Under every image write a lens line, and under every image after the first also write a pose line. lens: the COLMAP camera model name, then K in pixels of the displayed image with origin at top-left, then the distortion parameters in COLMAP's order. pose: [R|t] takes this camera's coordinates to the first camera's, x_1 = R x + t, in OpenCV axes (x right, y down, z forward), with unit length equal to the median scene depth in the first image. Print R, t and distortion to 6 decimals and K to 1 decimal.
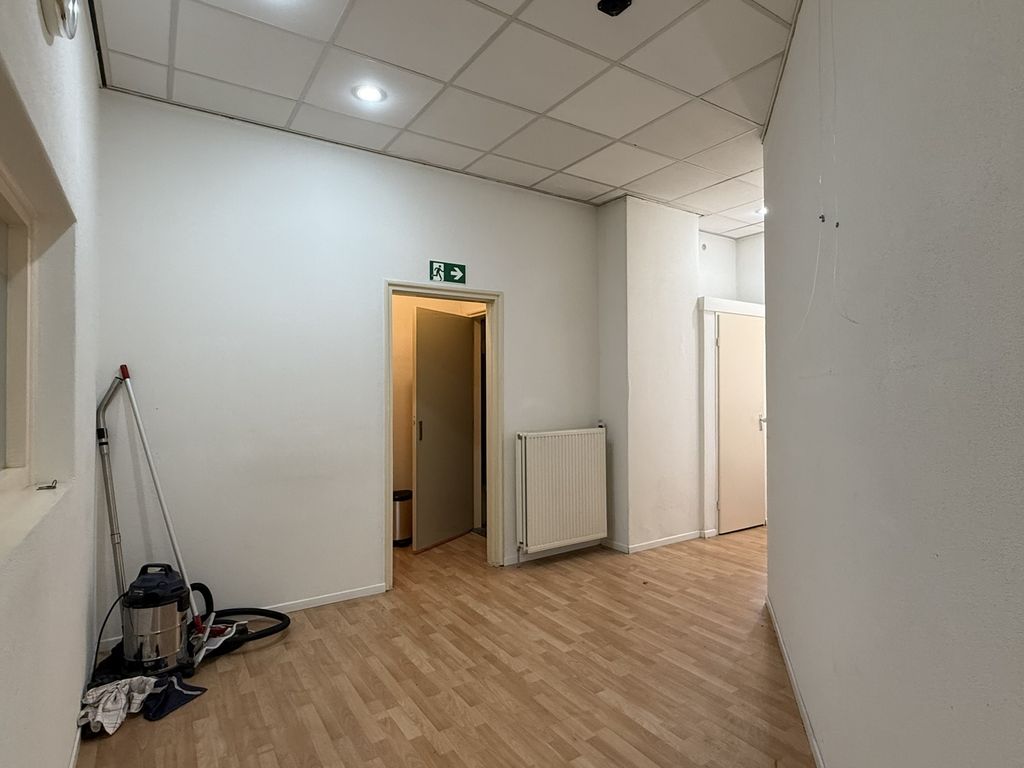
lens RADIAL K [[543.2, 0, 512.0], [0, 543.2, 384.0], [0, 0, 1]] dist [-0.011125, 0.000889]
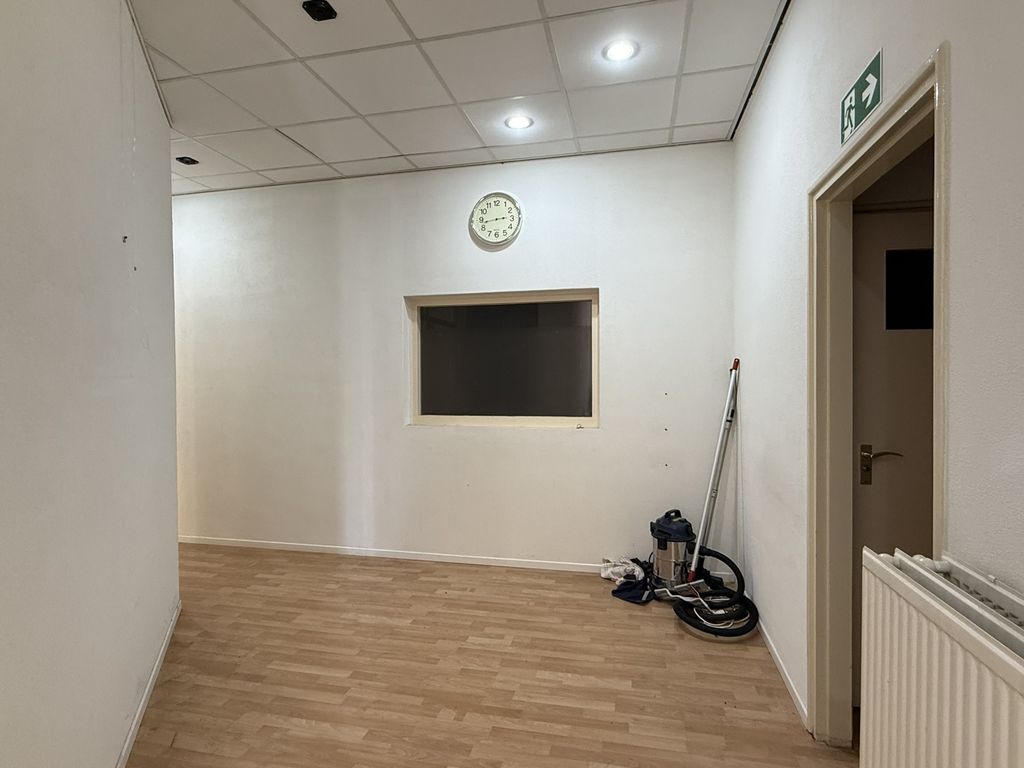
lens RADIAL K [[543.2, 0, 512.0], [0, 543.2, 384.0], [0, 0, 1]] dist [-0.011125, 0.000889]
pose [[-0.725275, 0.018096, -0.688221, 0.601719], [0.018749, 0.999803, 0.006529, 0.004295], [0.688204, -0.008168, -0.725472, 1.863216]]
